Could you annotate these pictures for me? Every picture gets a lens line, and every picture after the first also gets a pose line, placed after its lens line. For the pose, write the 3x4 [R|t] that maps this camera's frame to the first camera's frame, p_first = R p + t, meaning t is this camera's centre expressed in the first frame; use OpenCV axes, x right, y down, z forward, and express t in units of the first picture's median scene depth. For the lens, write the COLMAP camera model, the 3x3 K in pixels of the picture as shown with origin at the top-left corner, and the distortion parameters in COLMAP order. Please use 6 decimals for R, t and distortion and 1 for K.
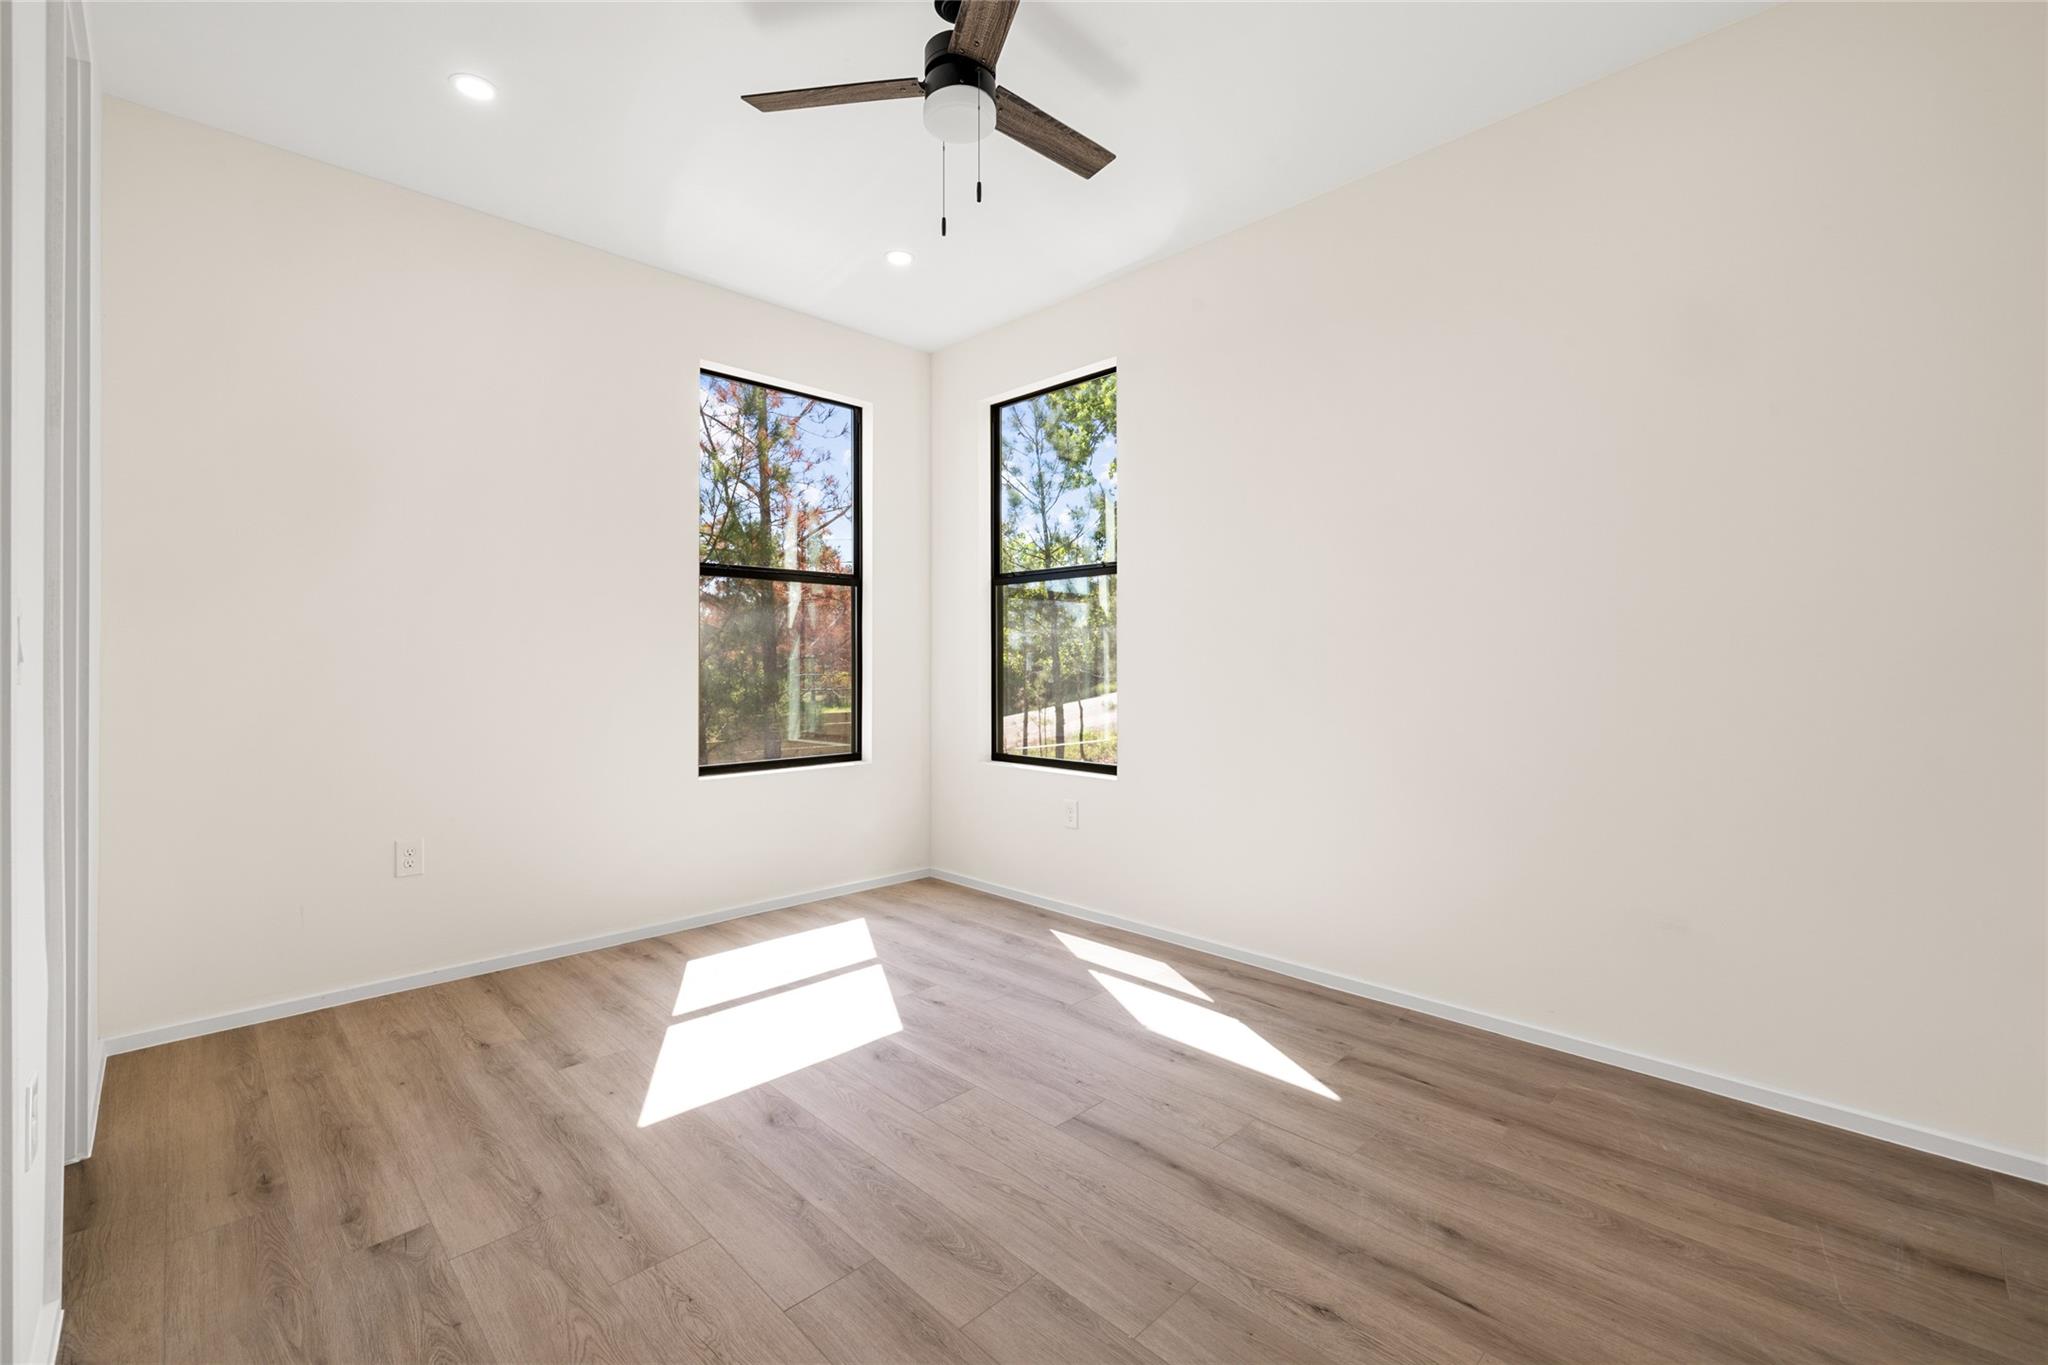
lens RADIAL K [[871.1, 0, 1018.5], [0, 871.1, 683.1], [0, 0, 1]] dist [-0.000036, 0.000228]
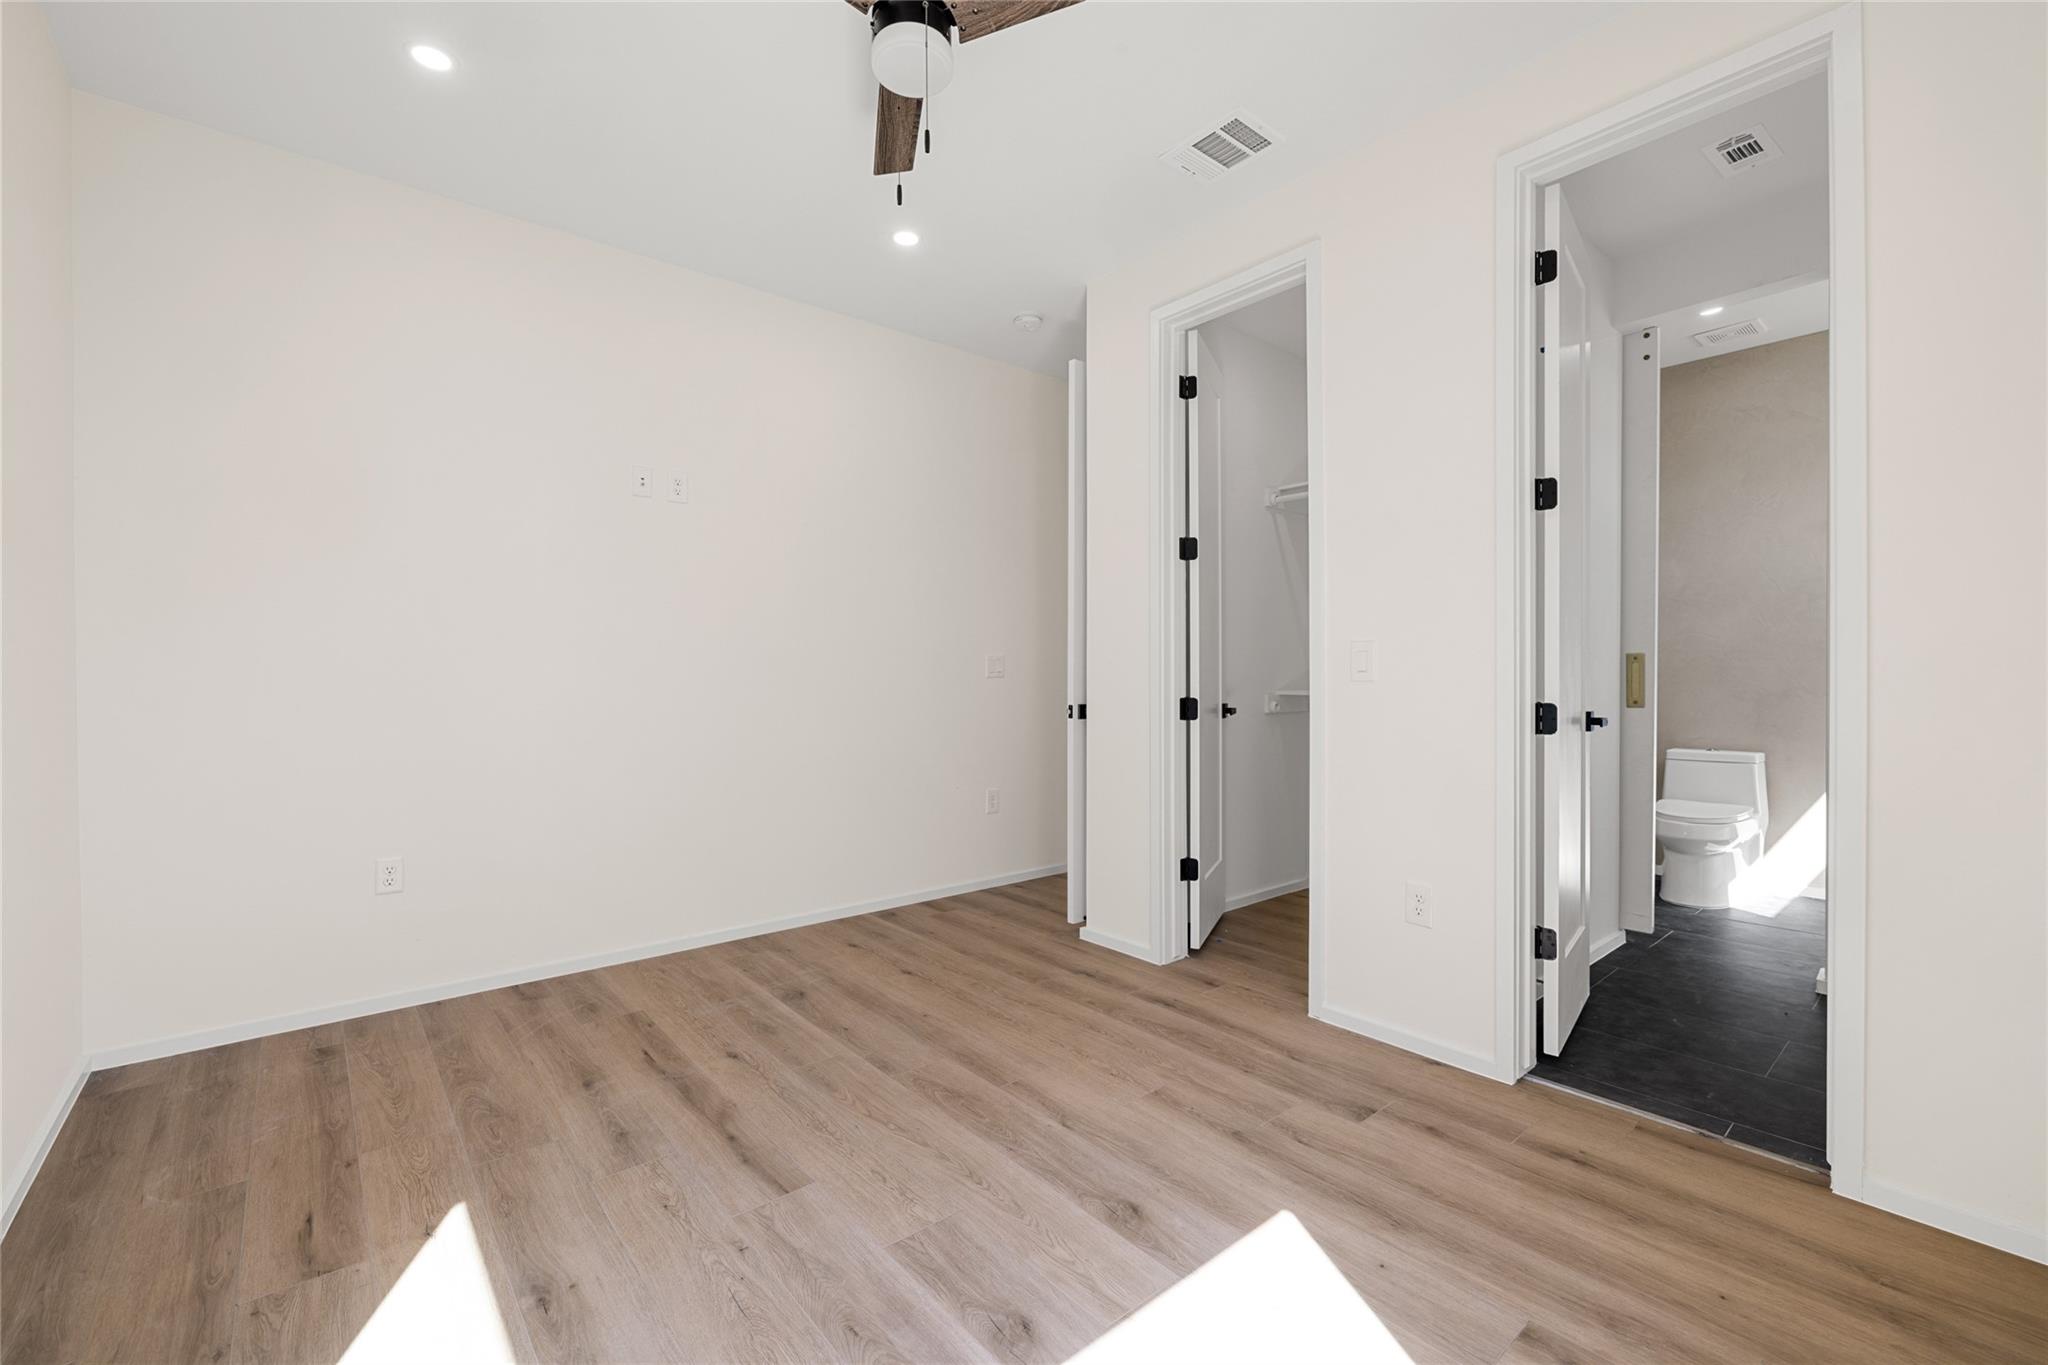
lens RADIAL K [[871.1, 0, 1018.5], [0, 871.1, 683.1], [0, 0, 1]] dist [-0.000036, 0.000228]
pose [[-0.996956, 0.001994, 0.077946, -0.261782], [0.004963, 0.999269, 0.037918, -0.050641], [-0.077813, 0.038189, -0.996236, 2.026720]]
